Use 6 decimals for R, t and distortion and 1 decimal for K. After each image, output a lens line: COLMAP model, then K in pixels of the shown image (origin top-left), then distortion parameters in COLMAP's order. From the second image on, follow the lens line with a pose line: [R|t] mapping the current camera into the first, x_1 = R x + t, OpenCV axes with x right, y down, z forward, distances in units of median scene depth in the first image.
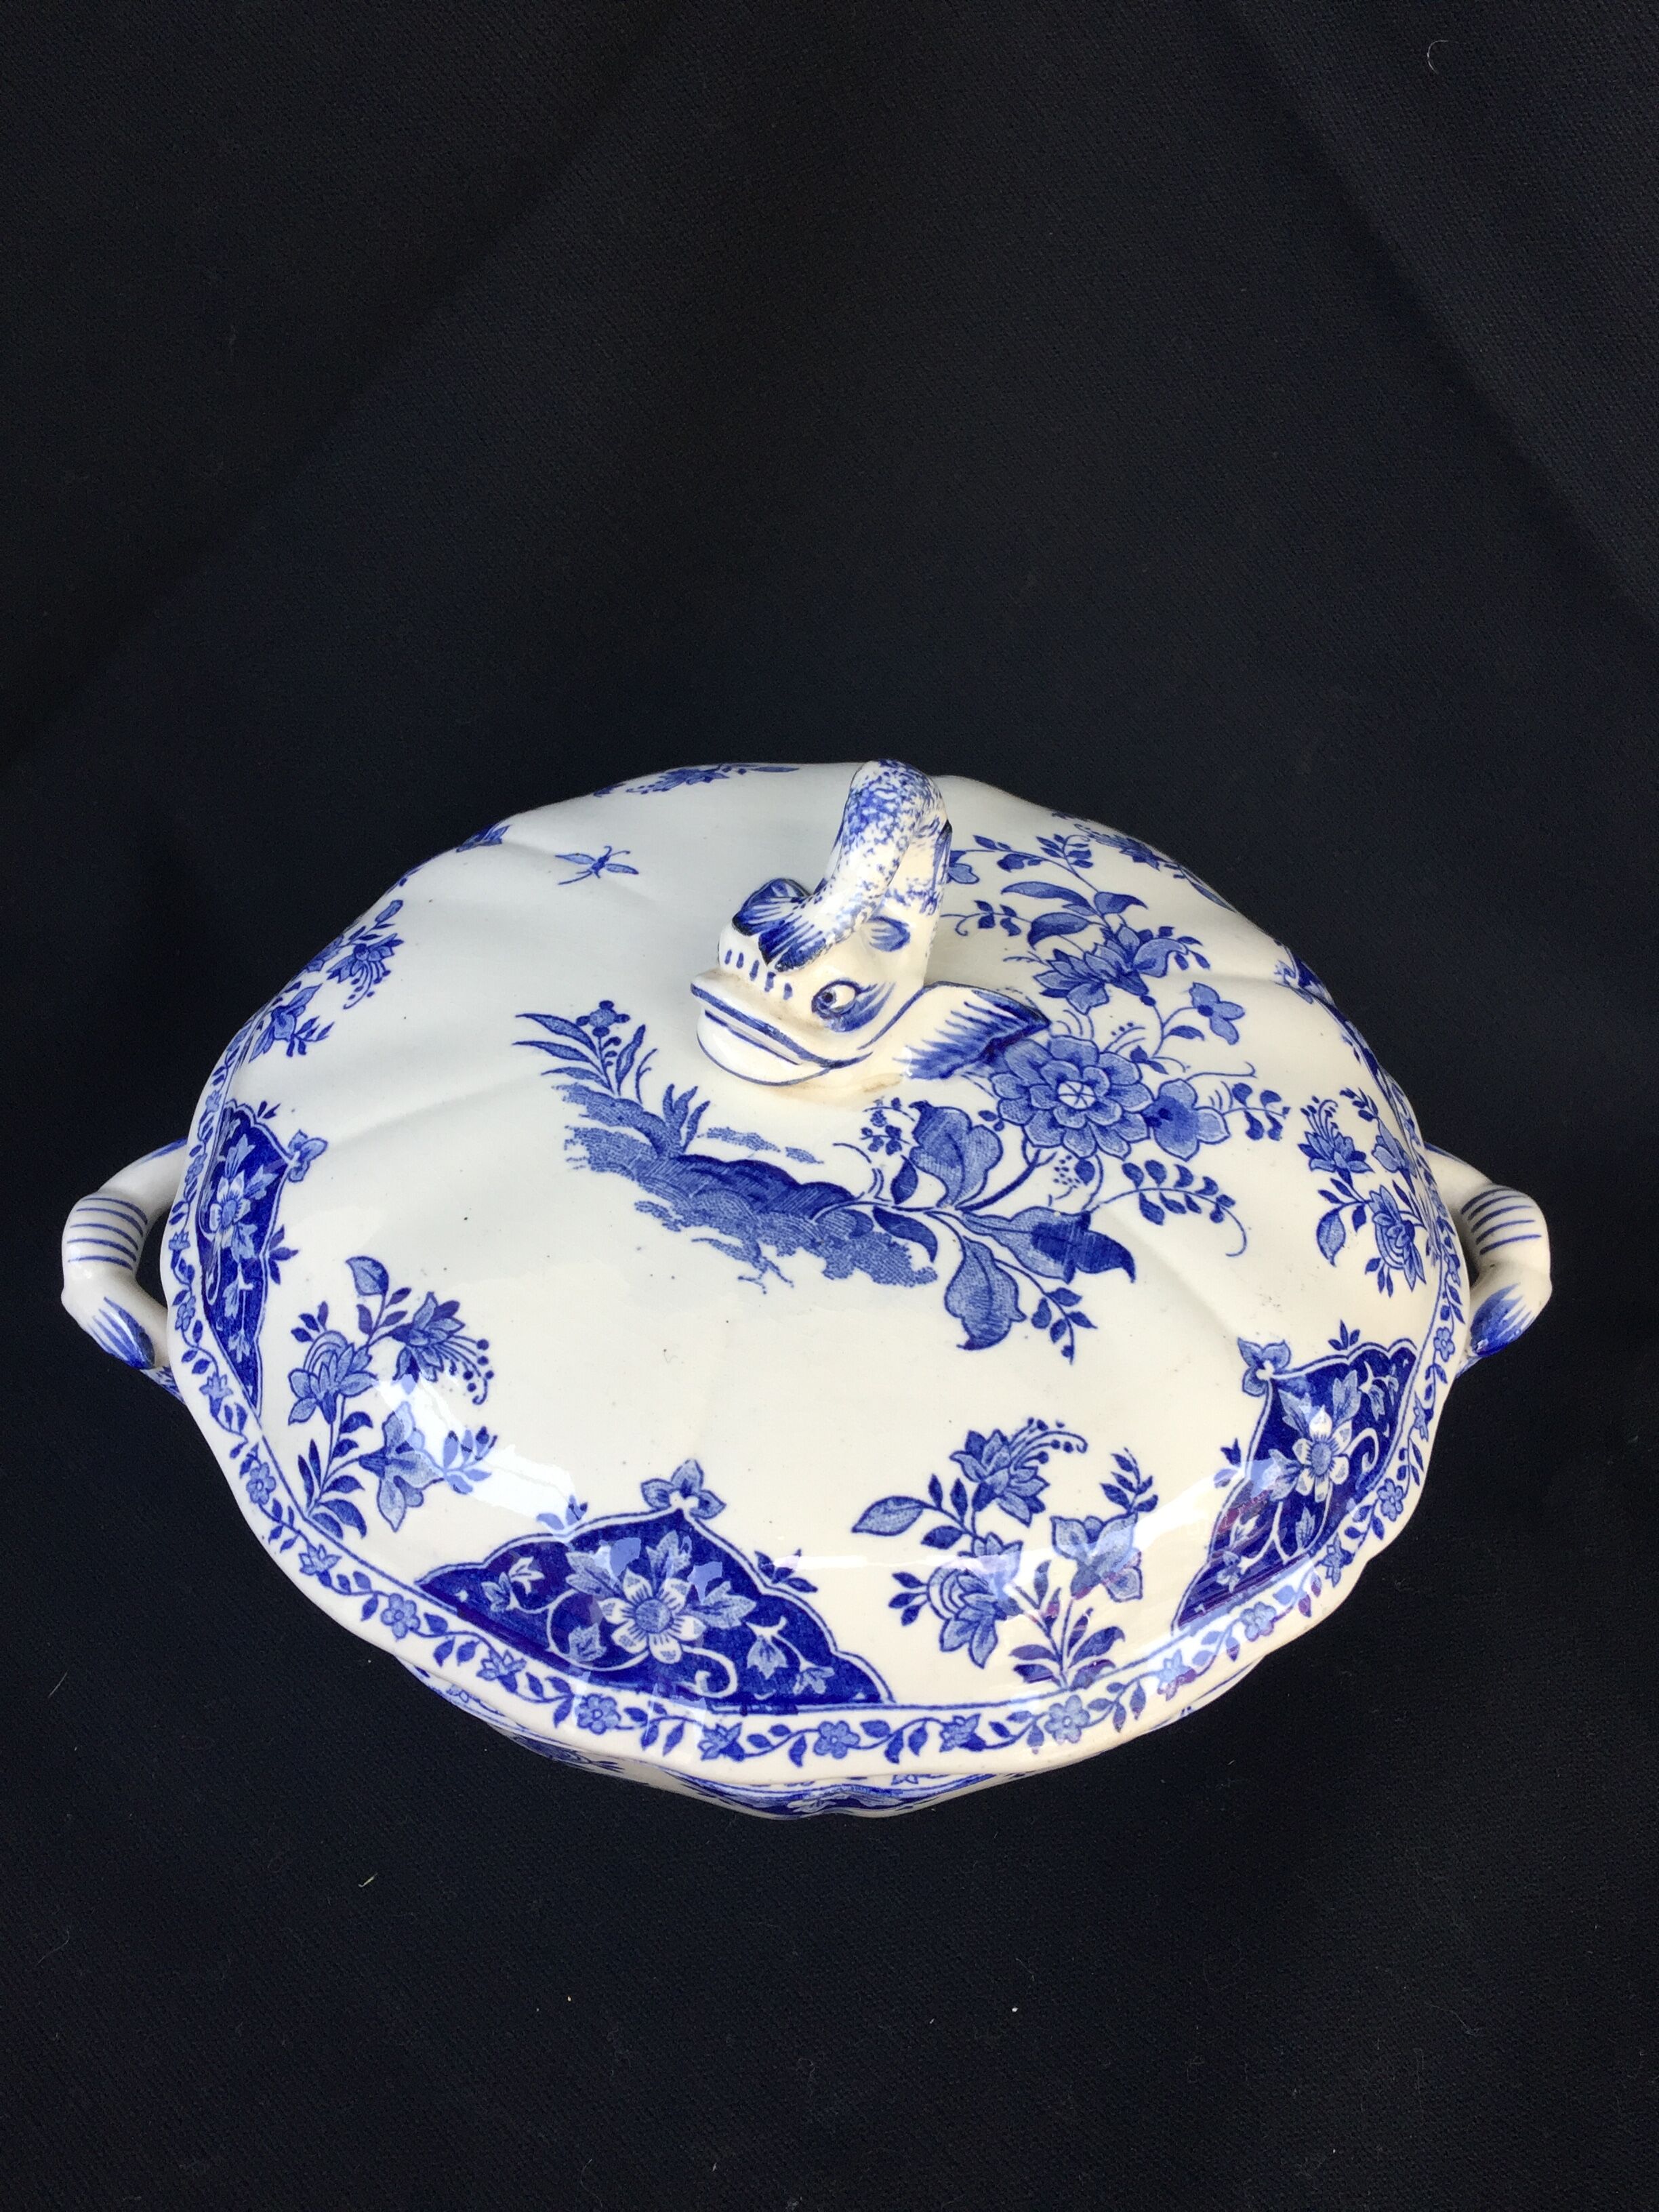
lens RADIAL K [[1887.2, 0, 824.4], [0, 1887.2, 1078.8], [0, 0, 1]] dist [0.073282, -0.141350]
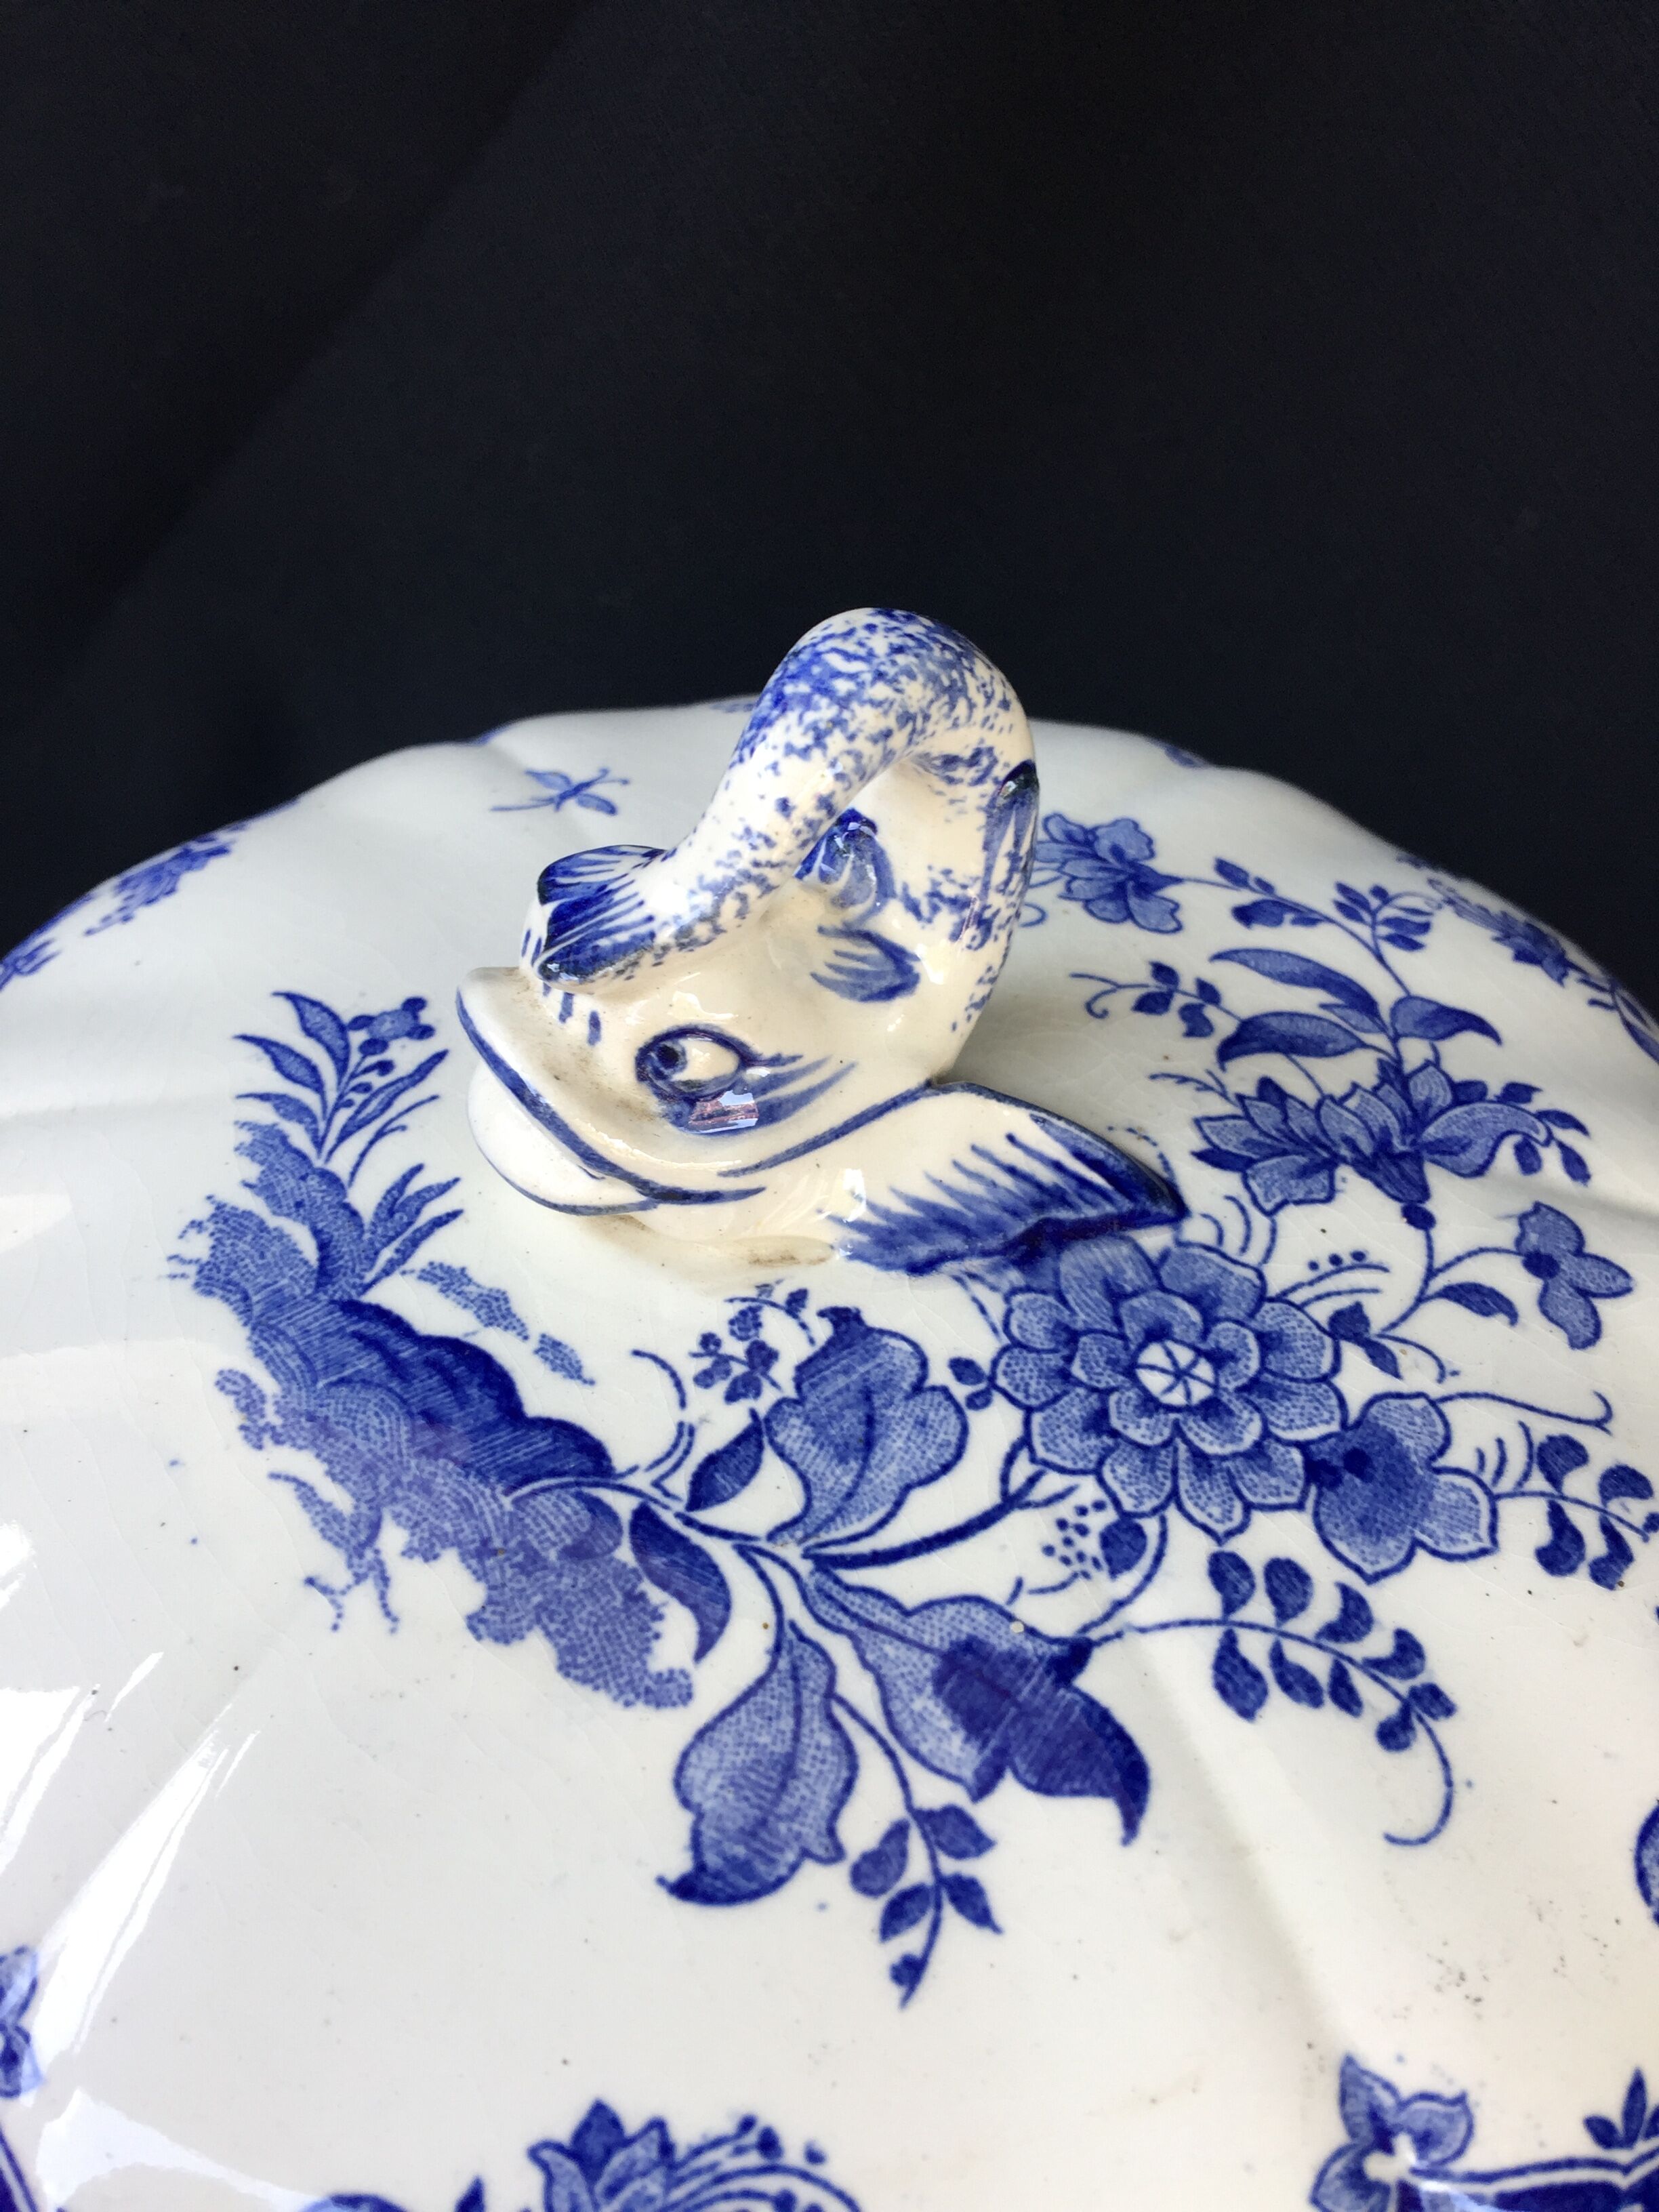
lens RADIAL K [[1887.2, 0, 840.2], [0, 1887.2, 1082.6], [0, 0, 1]] dist [0.073282, -0.141350]
pose [[0.931000, 0.205314, -0.301803, 0.194409], [-0.219794, 0.975439, -0.014437, -0.039651], [0.291426, 0.079775, 0.953261, 0.547455]]
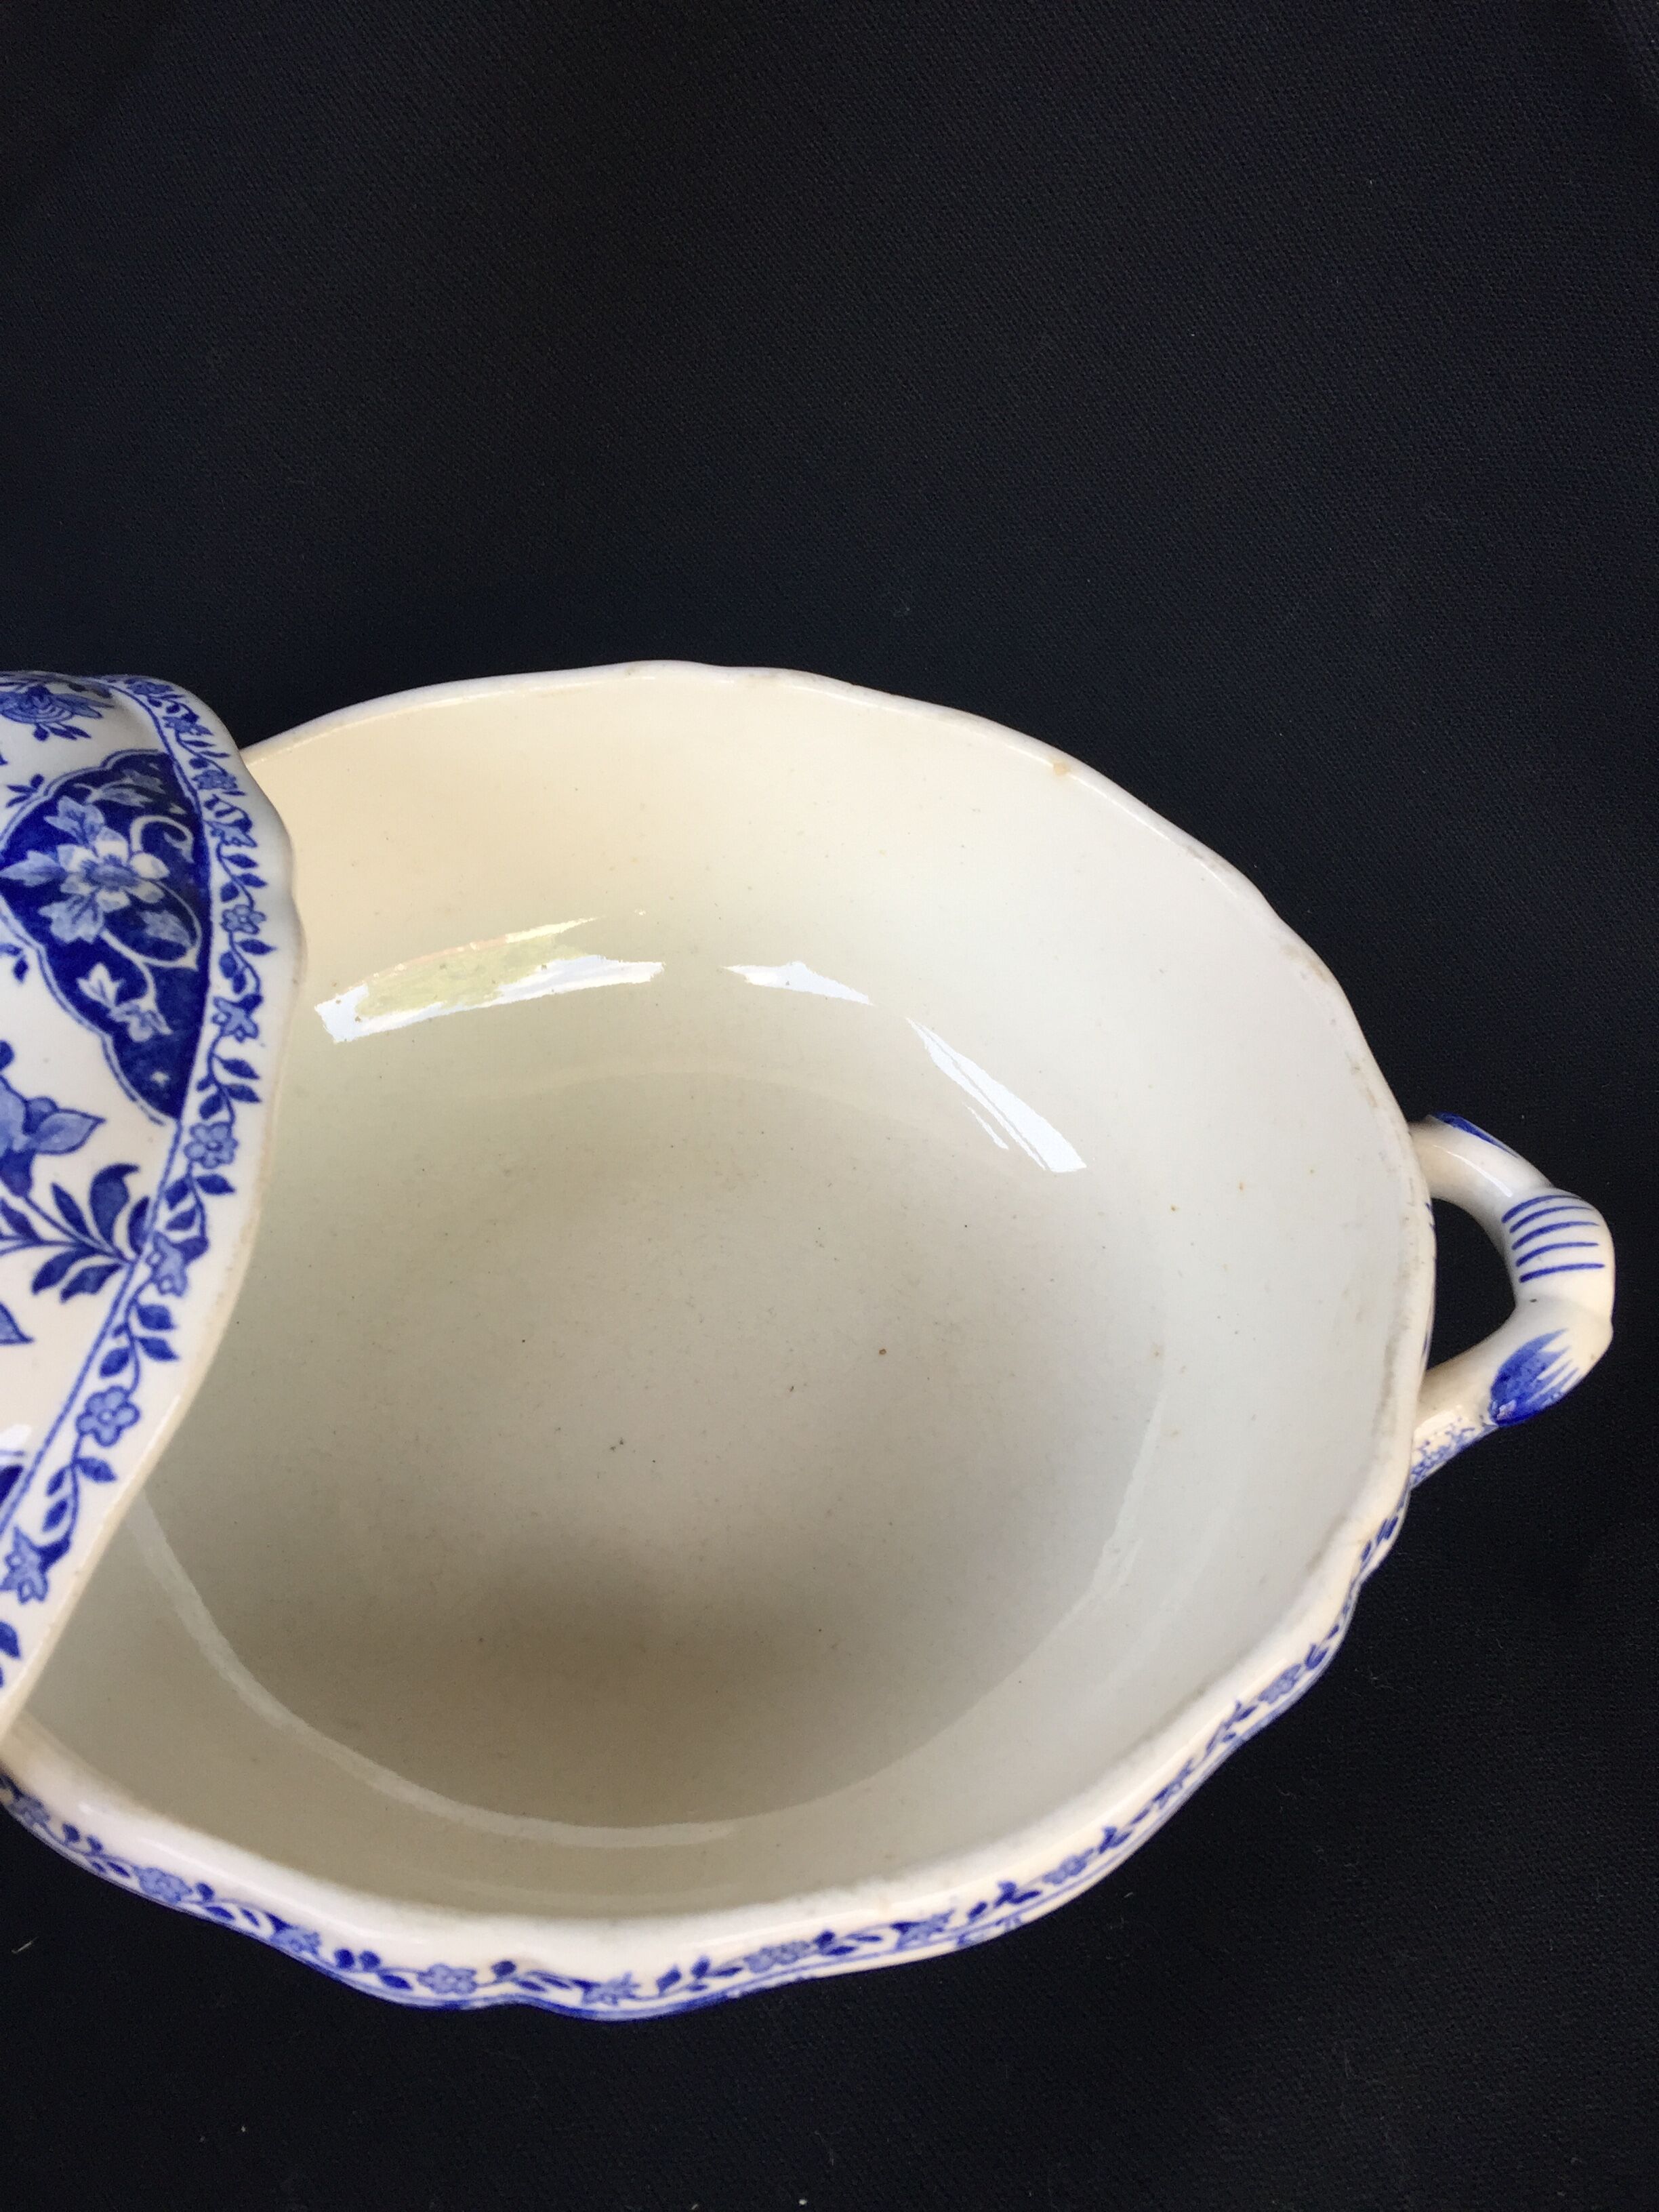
lens RADIAL K [[1887.2, 0, 820.8], [0, 1887.2, 1099.7], [0, 0, 1]] dist [0.073282, -0.141350]
pose [[0.847178, -0.277932, -0.452817, 0.920923], [0.361095, 0.926372, 0.106981, 0.066311], [0.389744, -0.254141, 0.885162, 0.617520]]
